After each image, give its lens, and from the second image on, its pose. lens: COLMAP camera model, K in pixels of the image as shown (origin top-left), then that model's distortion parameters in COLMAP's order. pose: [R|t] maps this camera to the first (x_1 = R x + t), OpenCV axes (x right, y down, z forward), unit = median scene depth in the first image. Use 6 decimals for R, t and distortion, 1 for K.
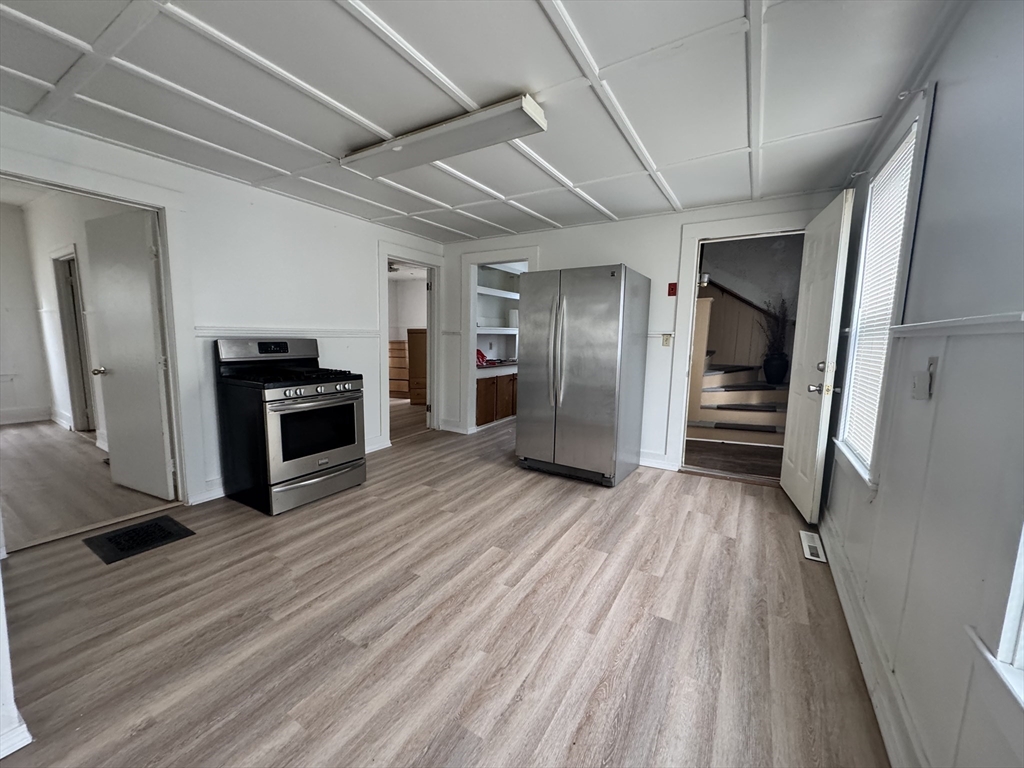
lens RADIAL K [[404.0, 0, 511.5], [0, 404.0, 389.1], [0, 0, 1]] dist [-0.002914, 0.000654]
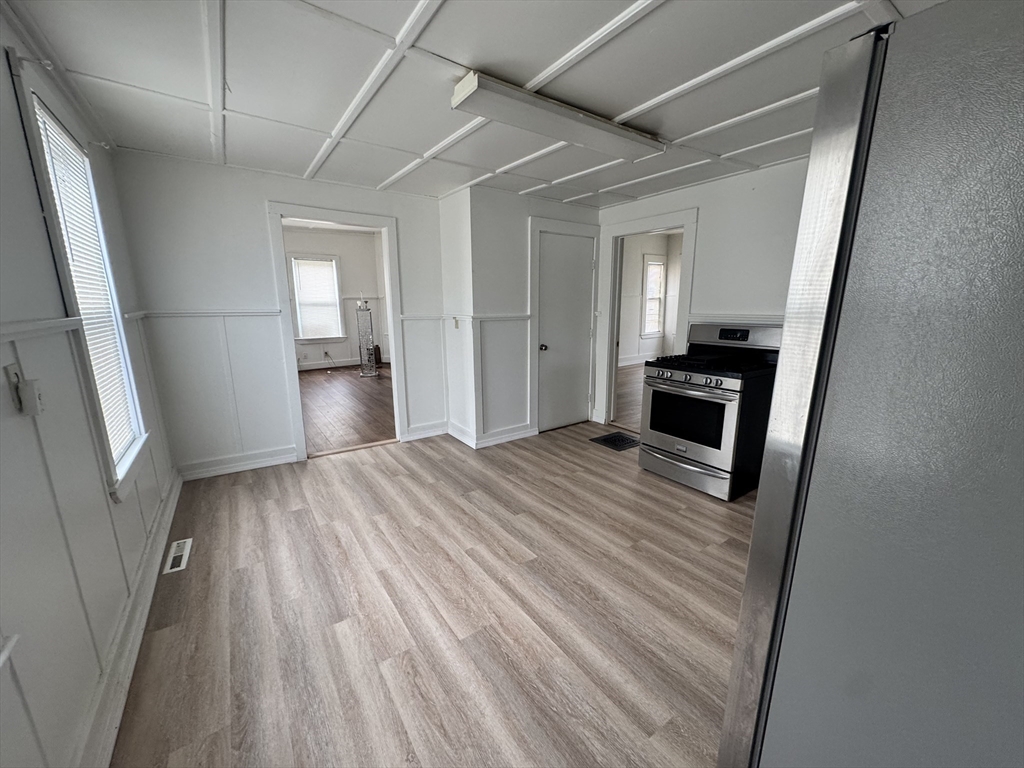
lens RADIAL K [[404.0, 0, 514.7], [0, 404.0, 386.3], [0, 0, 1]] dist [-0.002914, 0.000654]
pose [[-0.403999, 0.168788, -0.899053, 0.849252], [-0.127856, 0.962763, 0.238202, -0.228808], [0.905780, 0.211183, -0.367374, 1.389719]]
